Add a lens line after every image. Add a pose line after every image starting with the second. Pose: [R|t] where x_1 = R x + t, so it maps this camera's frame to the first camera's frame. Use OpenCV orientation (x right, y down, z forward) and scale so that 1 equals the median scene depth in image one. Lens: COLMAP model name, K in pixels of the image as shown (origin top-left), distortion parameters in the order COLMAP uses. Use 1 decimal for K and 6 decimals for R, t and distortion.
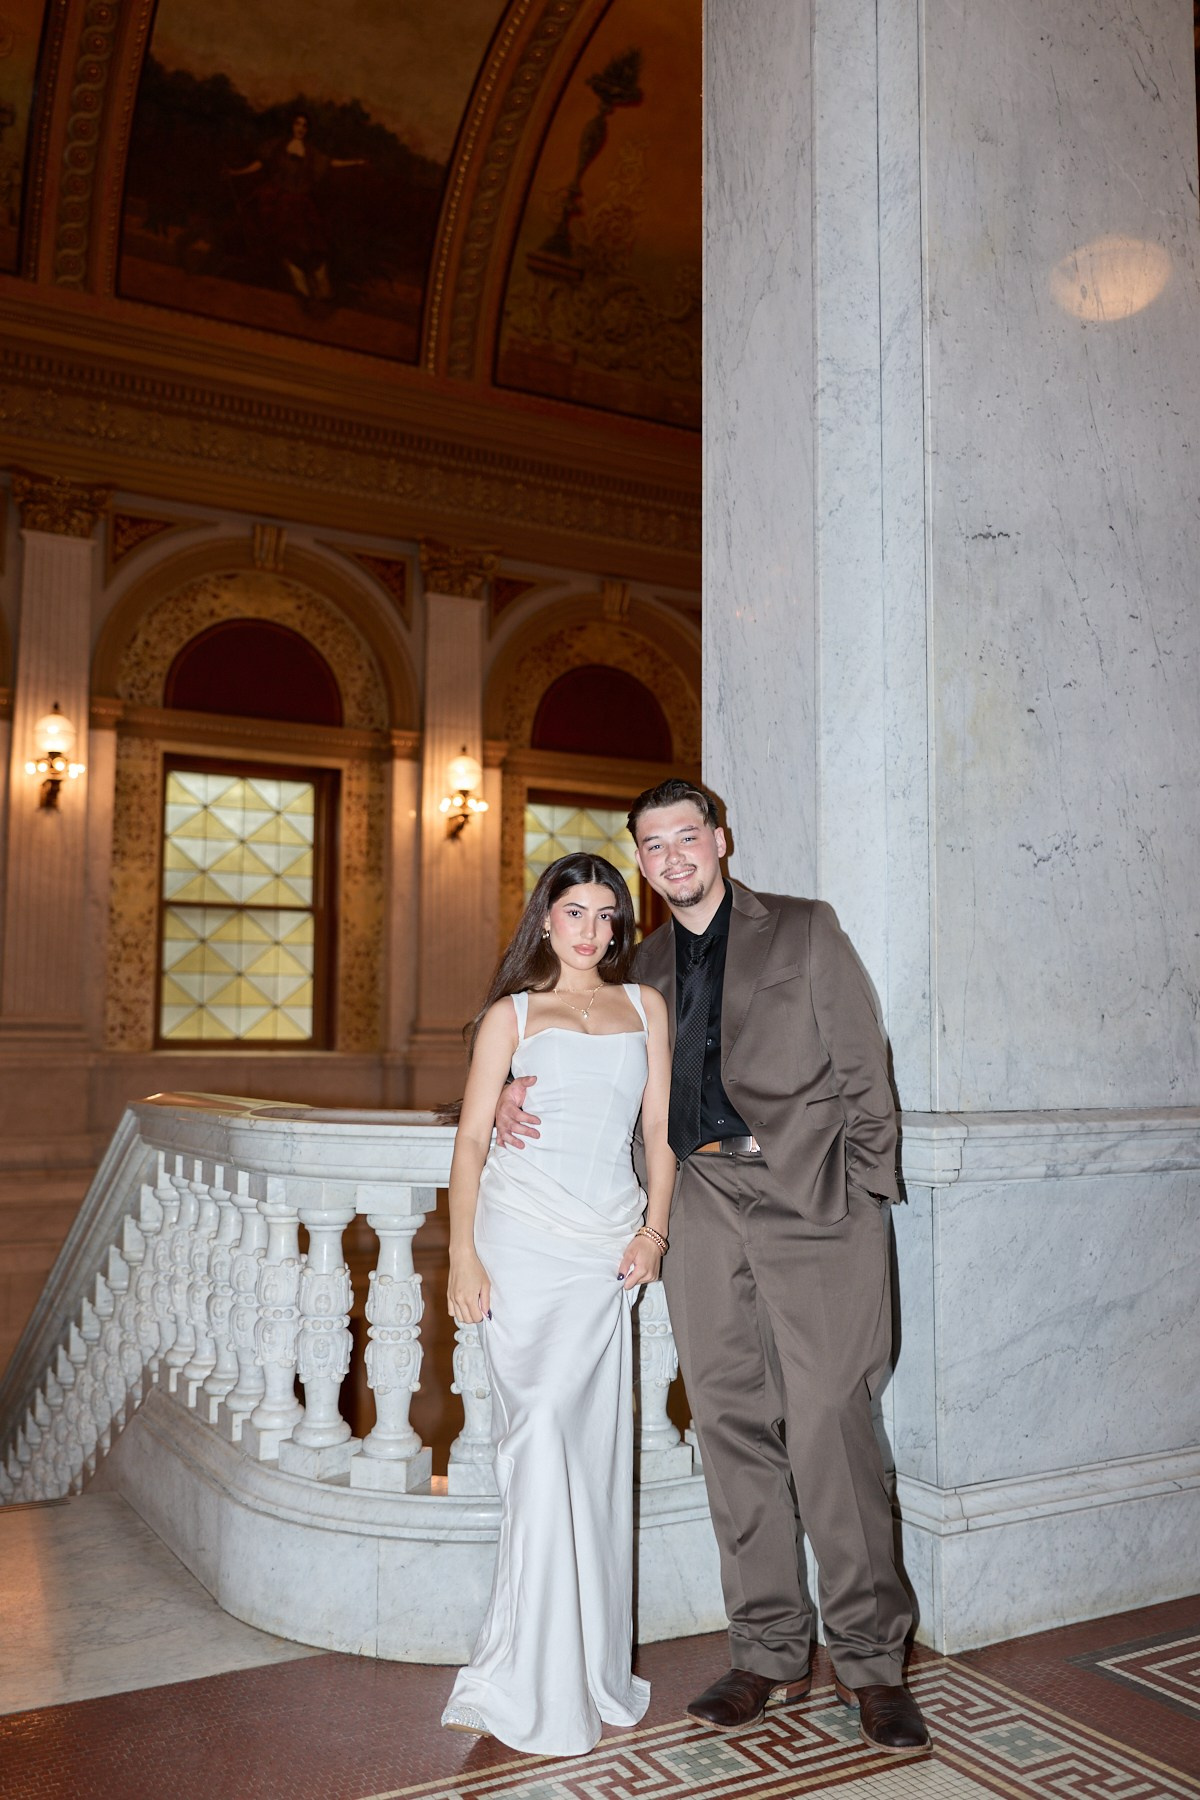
lens RADIAL K [[1593.6, 0, 594.4], [0, 1593.6, 902.8], [0, 0, 1]] dist [0.004298, -0.007099]
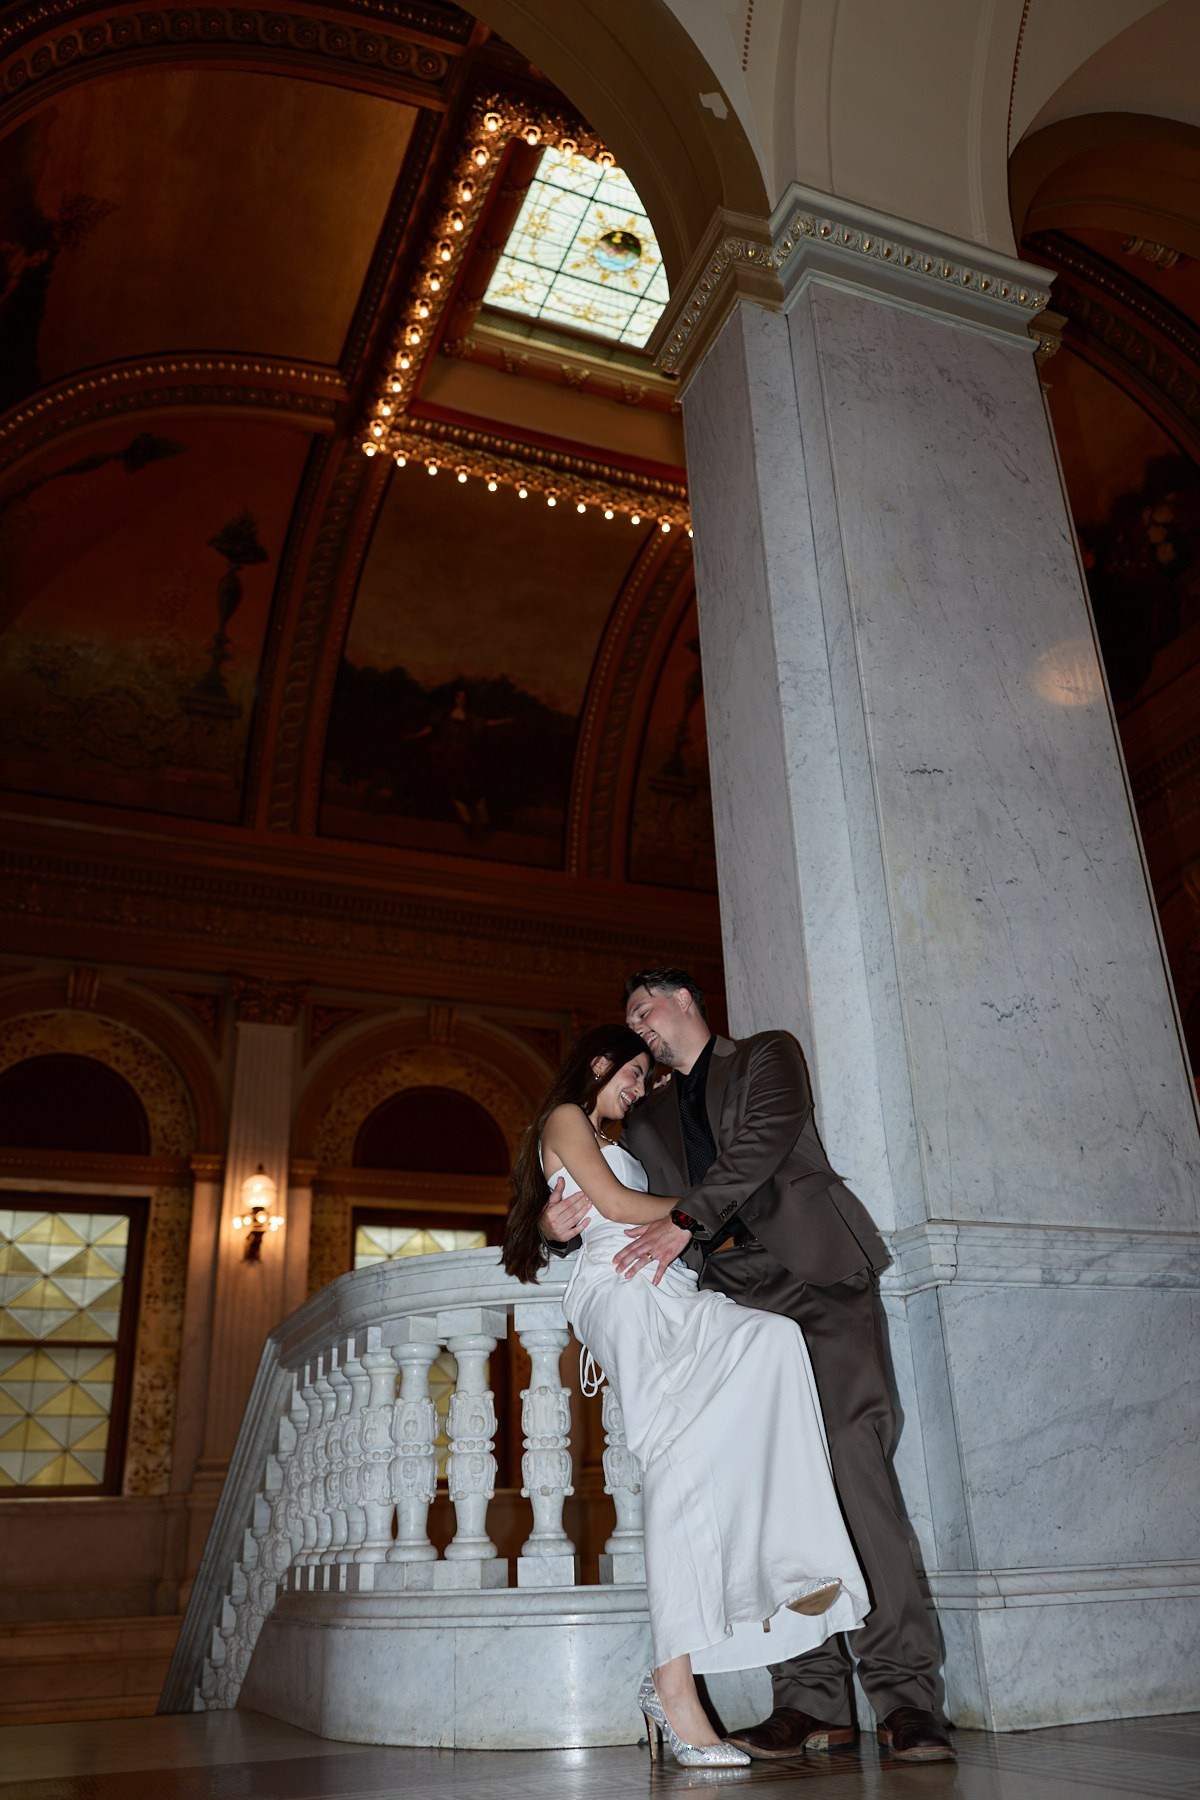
lens RADIAL K [[1462.8, 0, 600.0], [0, 1462.8, 900.0], [0, 0, 1]] dist [-0.001631, 0.000170]
pose [[0.991422, -0.088270, -0.096389, 0.090279], [0.051199, 0.940835, -0.334974, 0.231719], [0.120254, 0.327166, 0.937284, -0.083448]]
